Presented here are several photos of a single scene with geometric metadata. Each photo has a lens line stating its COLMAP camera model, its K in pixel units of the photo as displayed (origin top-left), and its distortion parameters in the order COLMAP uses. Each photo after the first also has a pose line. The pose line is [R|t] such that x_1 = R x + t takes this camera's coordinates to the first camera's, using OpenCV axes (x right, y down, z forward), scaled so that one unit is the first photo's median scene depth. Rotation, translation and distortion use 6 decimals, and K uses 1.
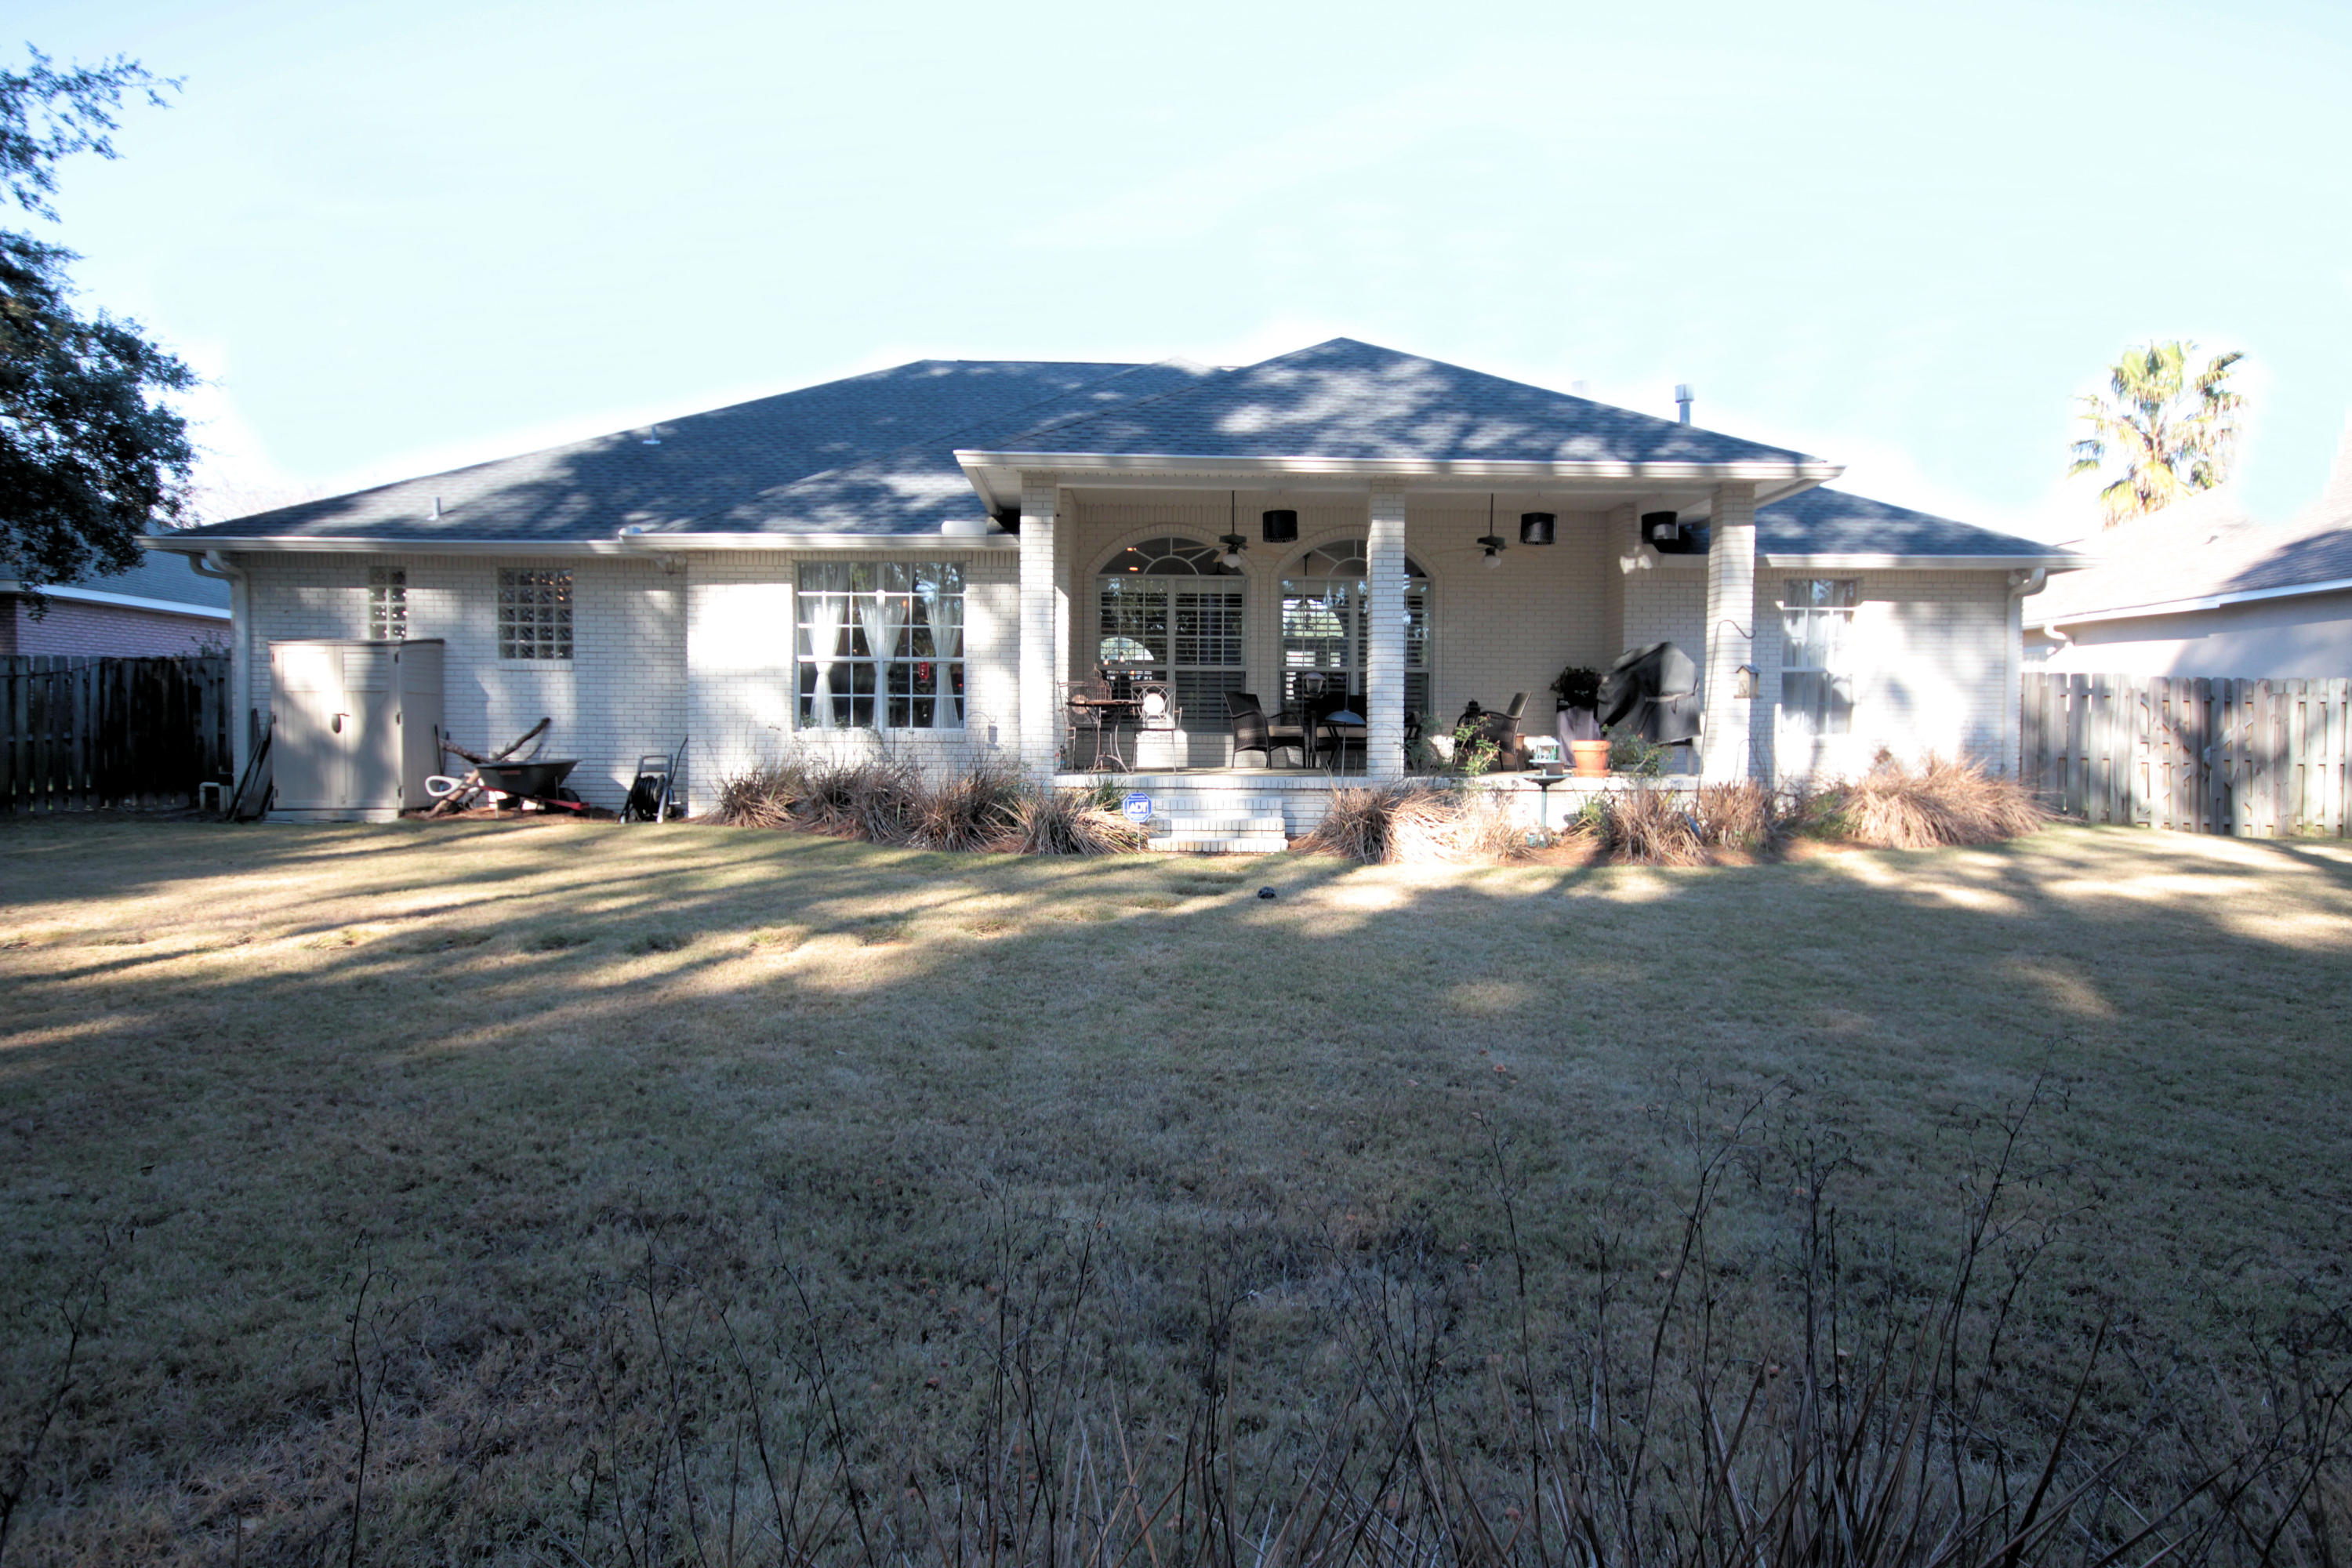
lens RADIAL K [[1443.0, 0, 1176.0], [0, 1443.0, 784.0], [0, 0, 1]] dist [-0.000917, -0.000908]
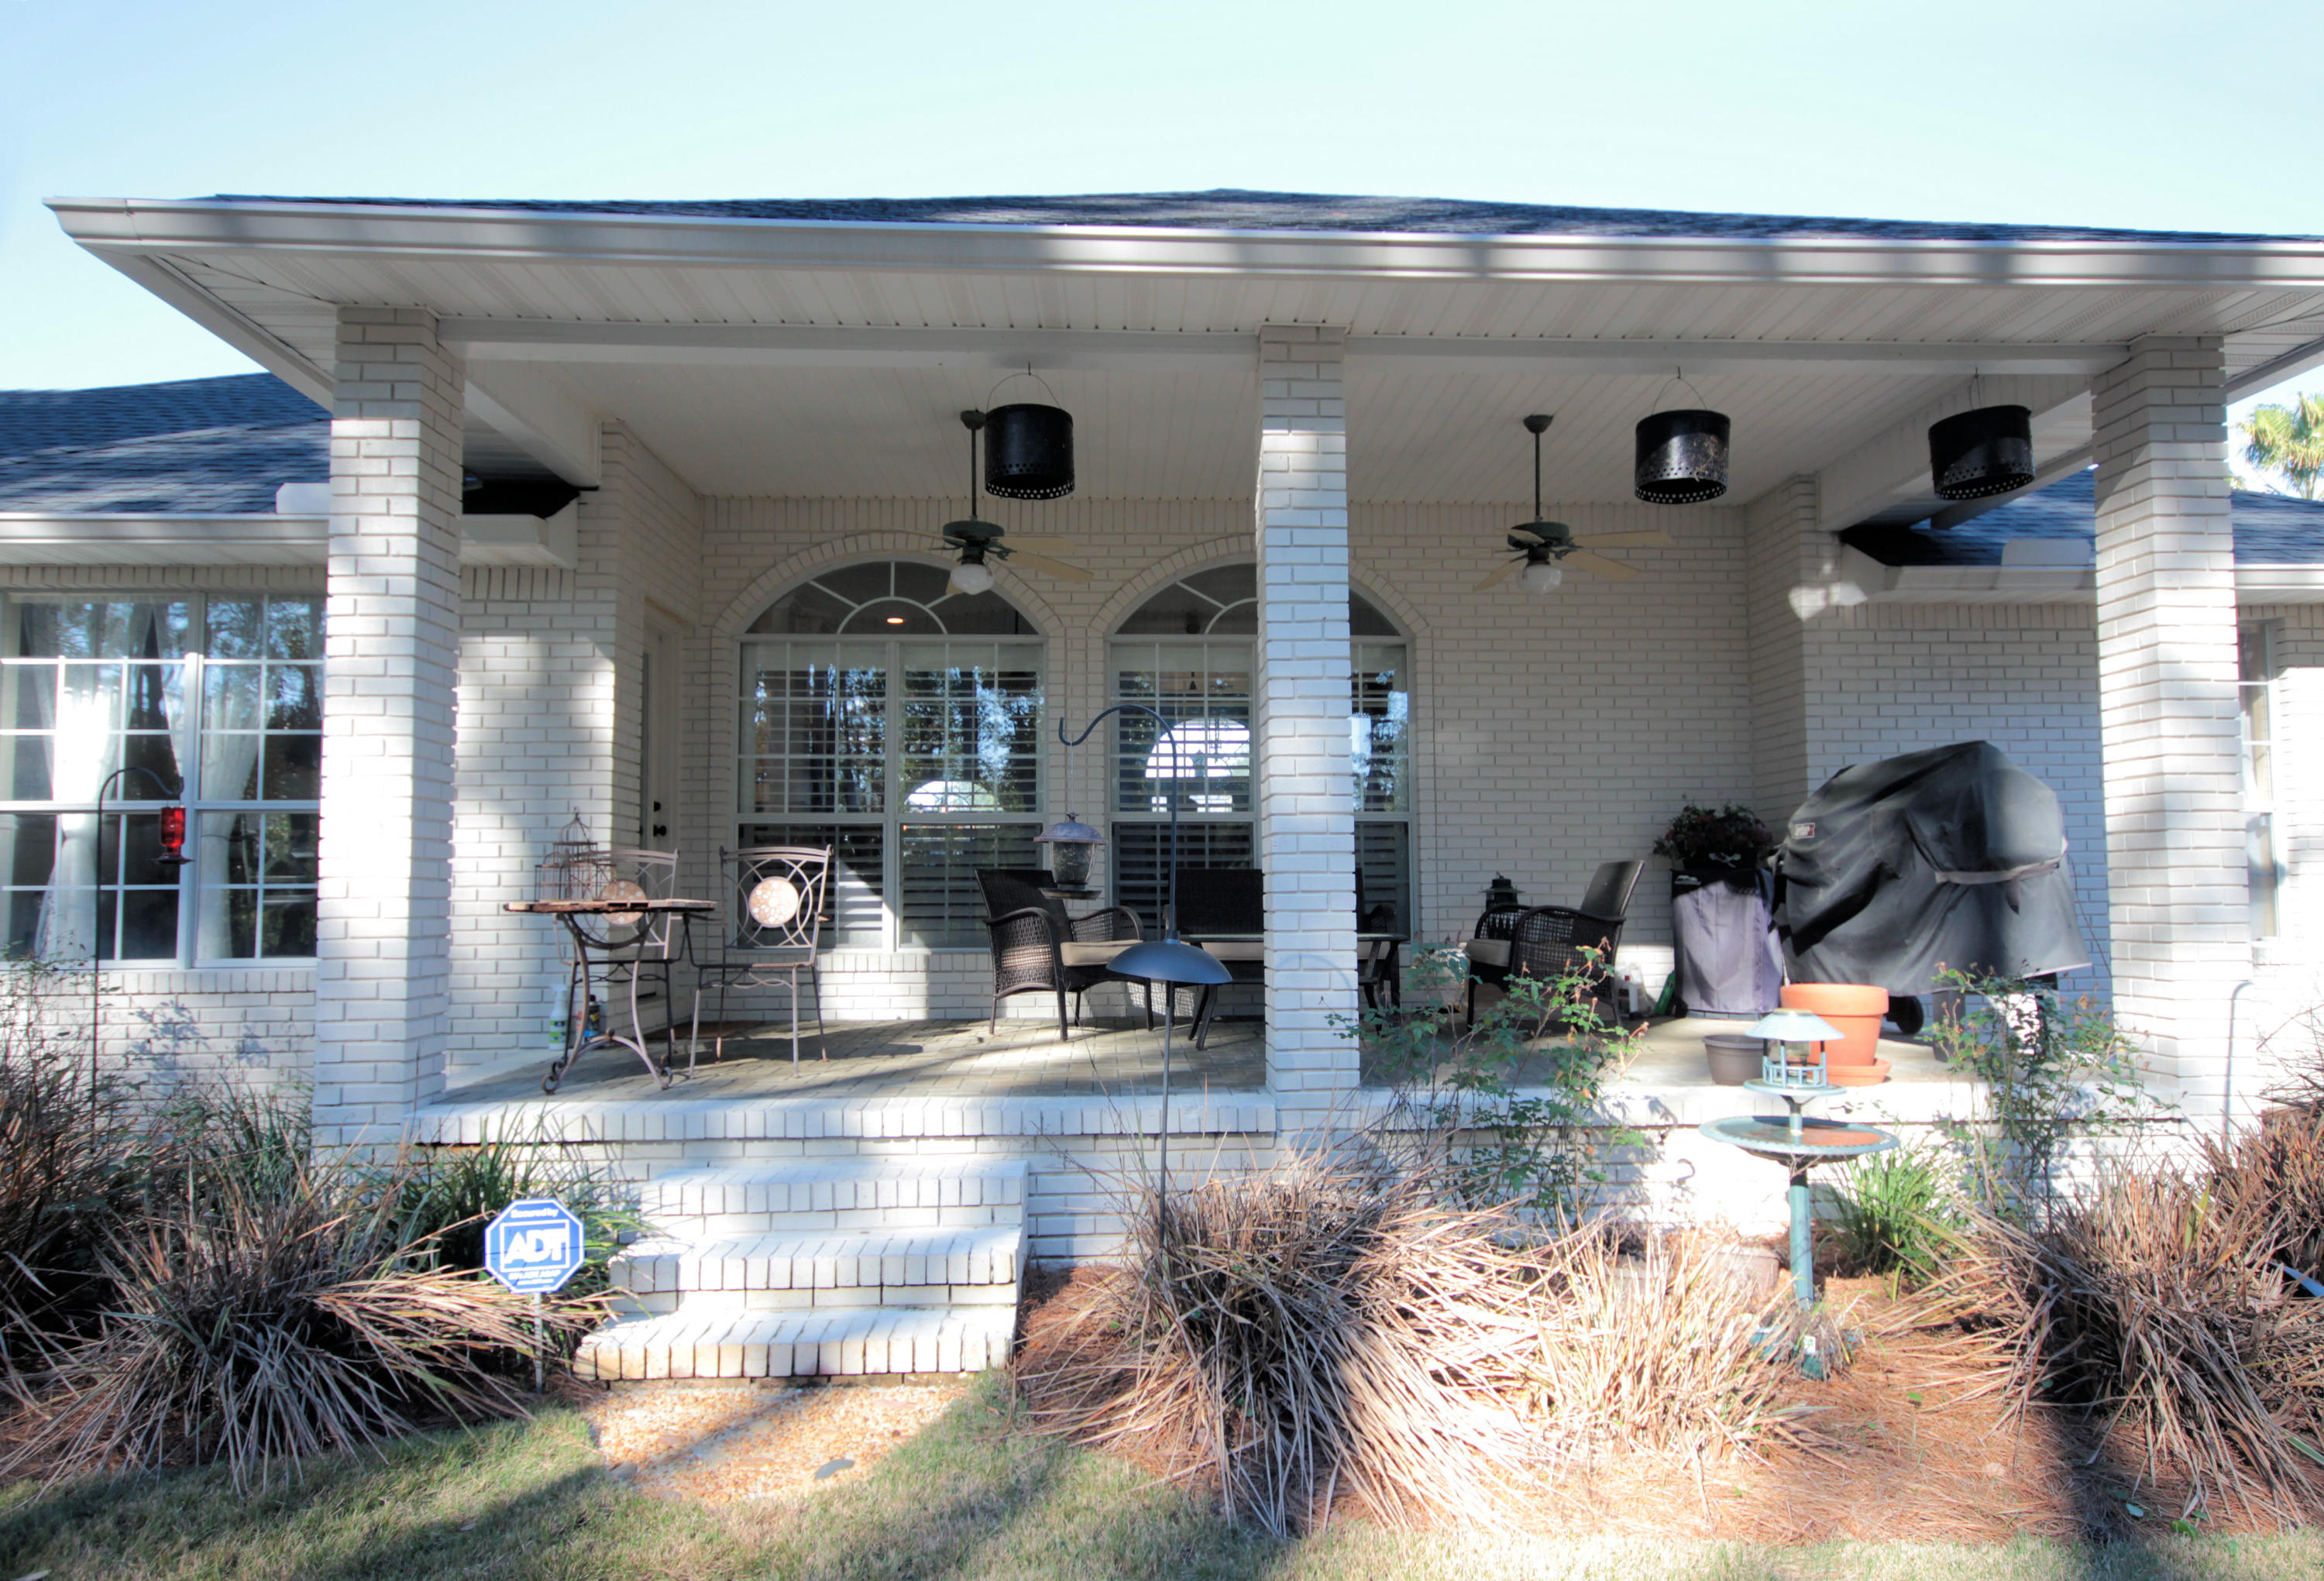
lens RADIAL K [[1500.2, 0, 1136.9], [0, 1500.2, 798.9], [0, 0, 1]] dist [0.374841, -0.000027]
pose [[0.999787, -0.010974, 0.017453, 0.076968], [0.012712, 0.994620, -0.102803, -0.032711], [-0.016231, 0.103003, 0.994549, 0.496438]]
